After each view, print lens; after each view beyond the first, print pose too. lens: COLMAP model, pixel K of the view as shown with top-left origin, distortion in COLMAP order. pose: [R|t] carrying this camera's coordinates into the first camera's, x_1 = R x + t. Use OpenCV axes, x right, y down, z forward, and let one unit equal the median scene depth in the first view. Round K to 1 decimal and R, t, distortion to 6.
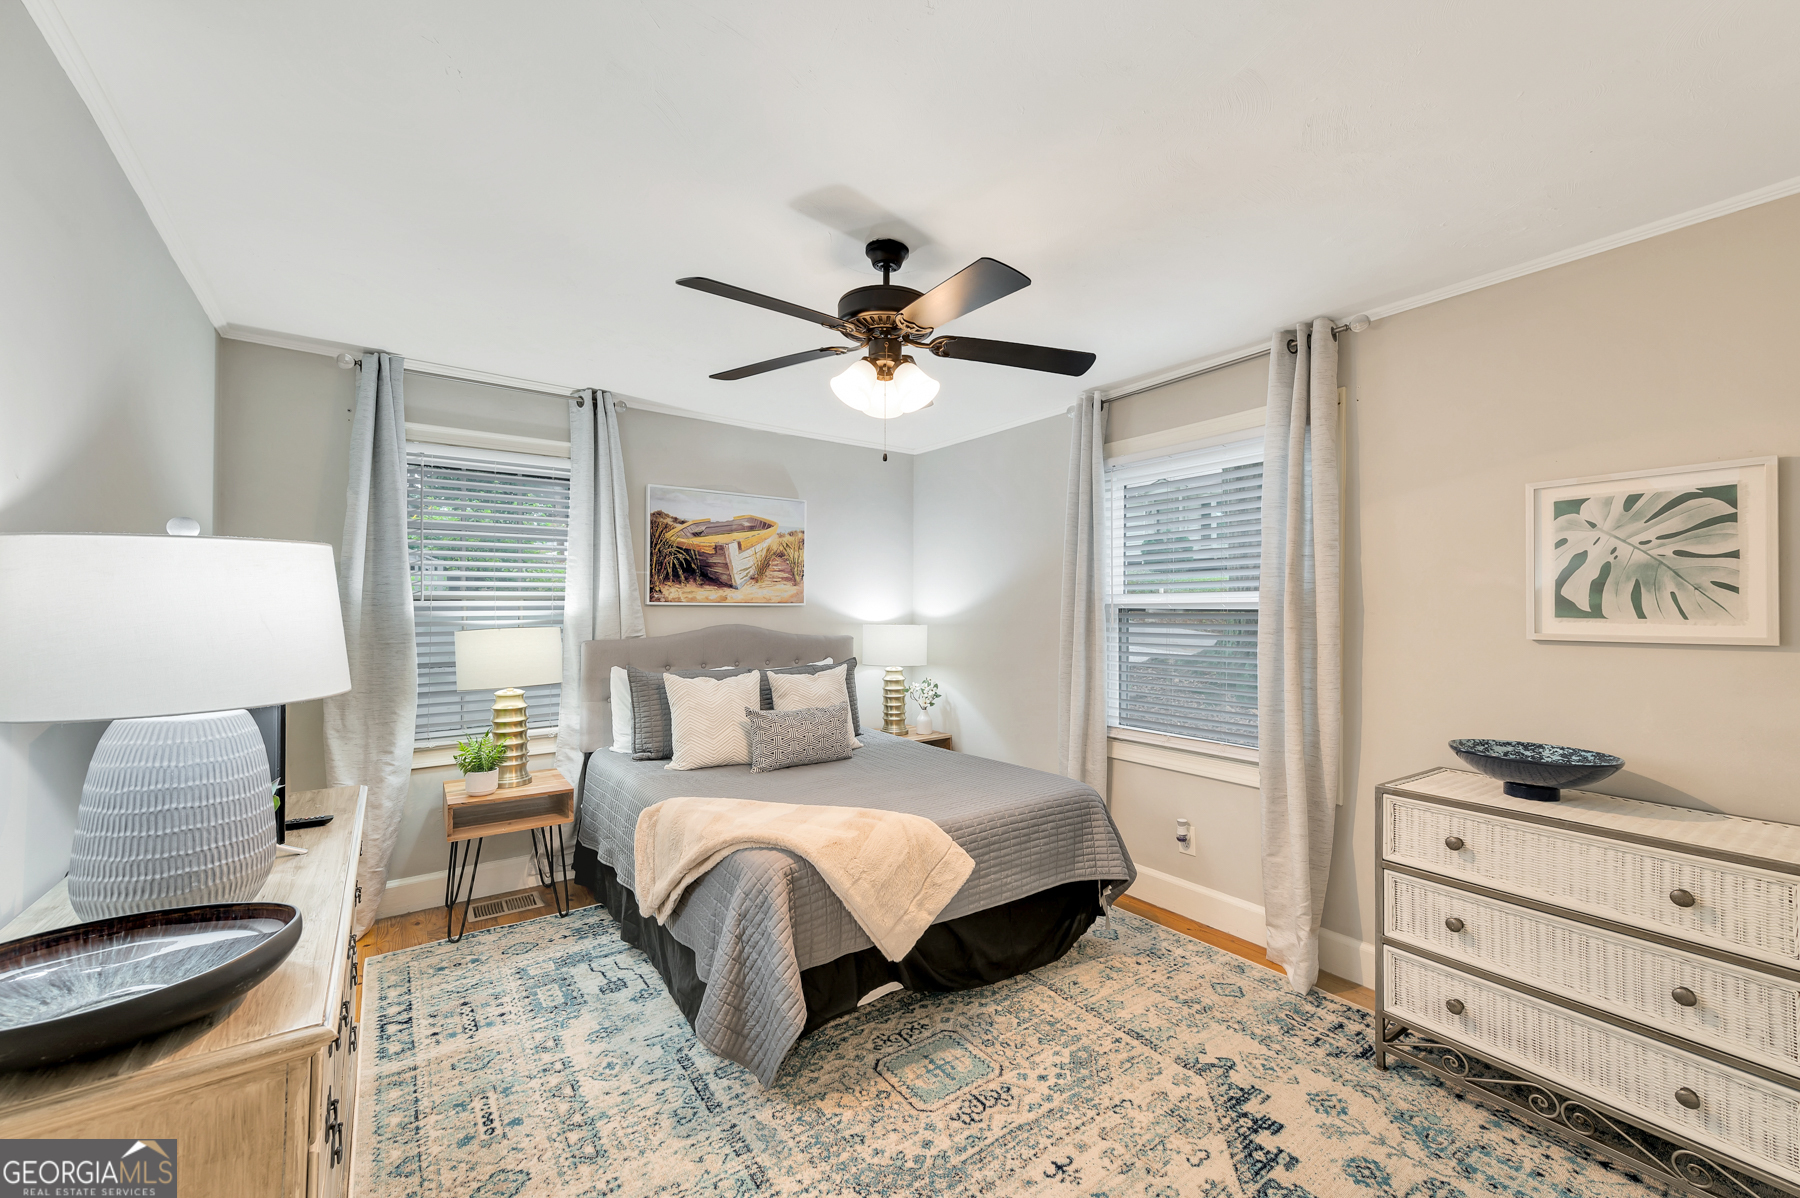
lens RADIAL K [[719.5, 0, 898.9], [0, 719.5, 603.0], [0, 0, 1]] dist [0.007753, 0.000063]
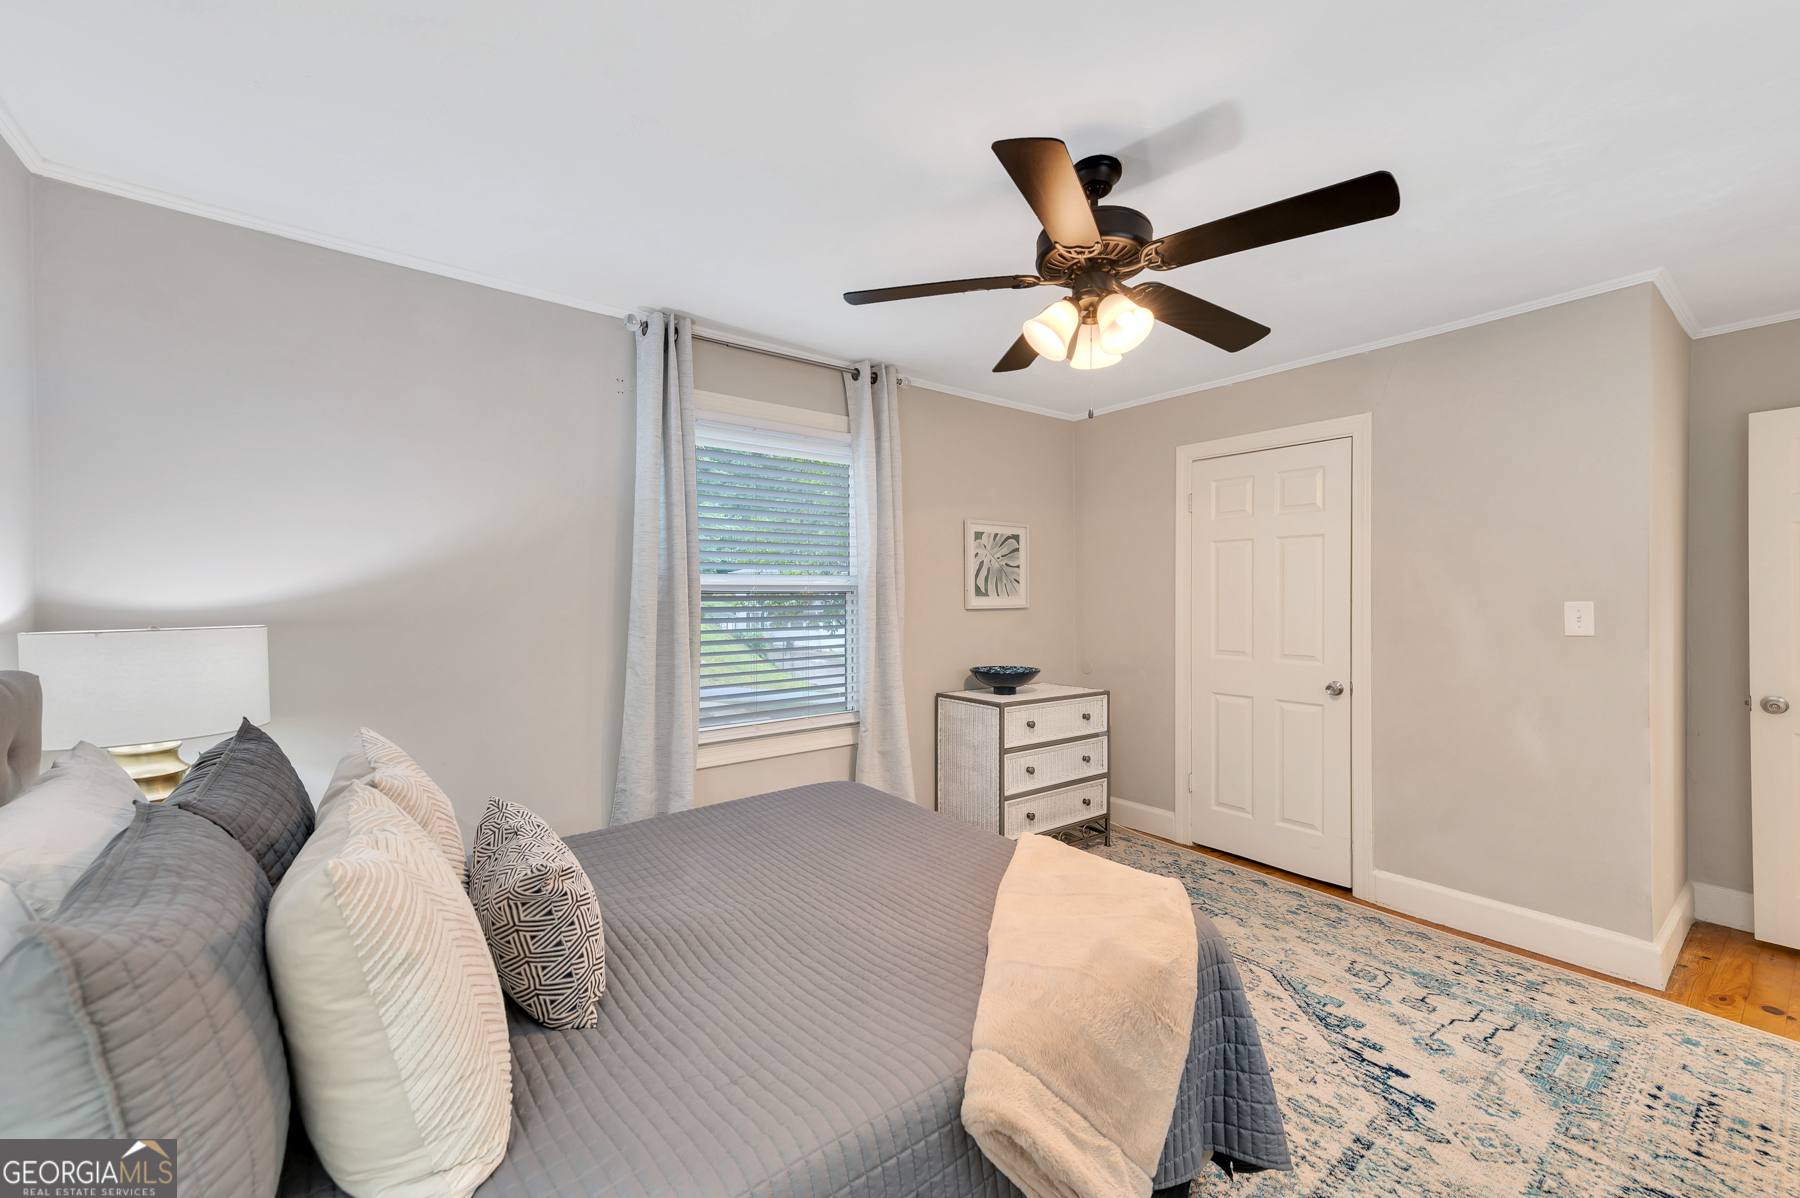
lens RADIAL K [[719.5, 0, 898.0], [0, 719.5, 598.3], [0, 0, 1]] dist [0.007753, 0.000063]
pose [[-0.054340, -0.011205, 0.998460, -0.912936], [-0.010500, 0.999888, 0.010650, 0.008753], [-0.998467, -0.009905, -0.054451, 1.348042]]
